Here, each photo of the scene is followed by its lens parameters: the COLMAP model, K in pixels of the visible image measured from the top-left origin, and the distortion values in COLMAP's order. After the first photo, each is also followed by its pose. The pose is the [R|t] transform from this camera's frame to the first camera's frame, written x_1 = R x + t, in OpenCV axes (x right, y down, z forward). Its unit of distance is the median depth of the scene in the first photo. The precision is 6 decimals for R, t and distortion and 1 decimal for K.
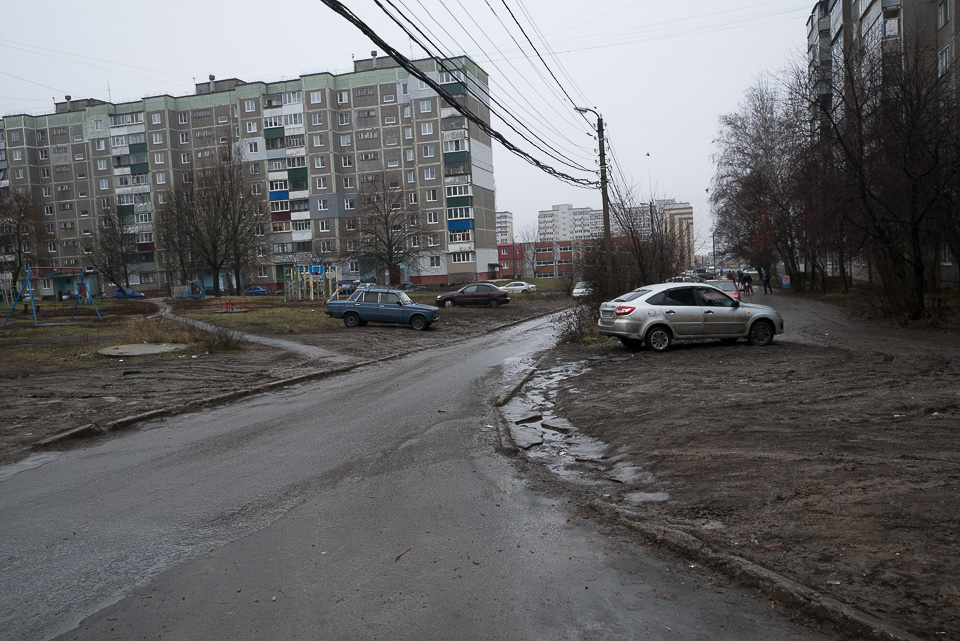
lens RADIAL K [[778.3, 0, 479.7], [0, 778.3, 320.3], [0, 0, 1]] dist [0.010604, 0.005739]
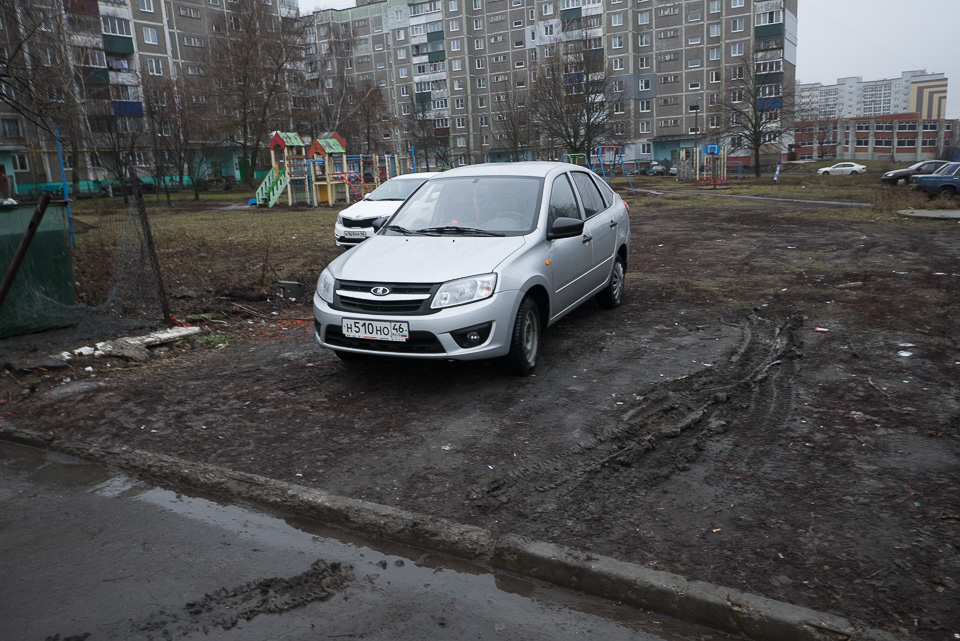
lens RADIAL K [[765.6, 0, 480.0], [0, 765.6, 321.0], [0, 0, 1]] dist [0.006063, 0.007734]
pose [[0.970298, 0.044580, -0.237769, -0.122878], [-0.008686, 0.988660, 0.149920, 0.004788], [0.241756, -0.143402, 0.959682, -0.038701]]
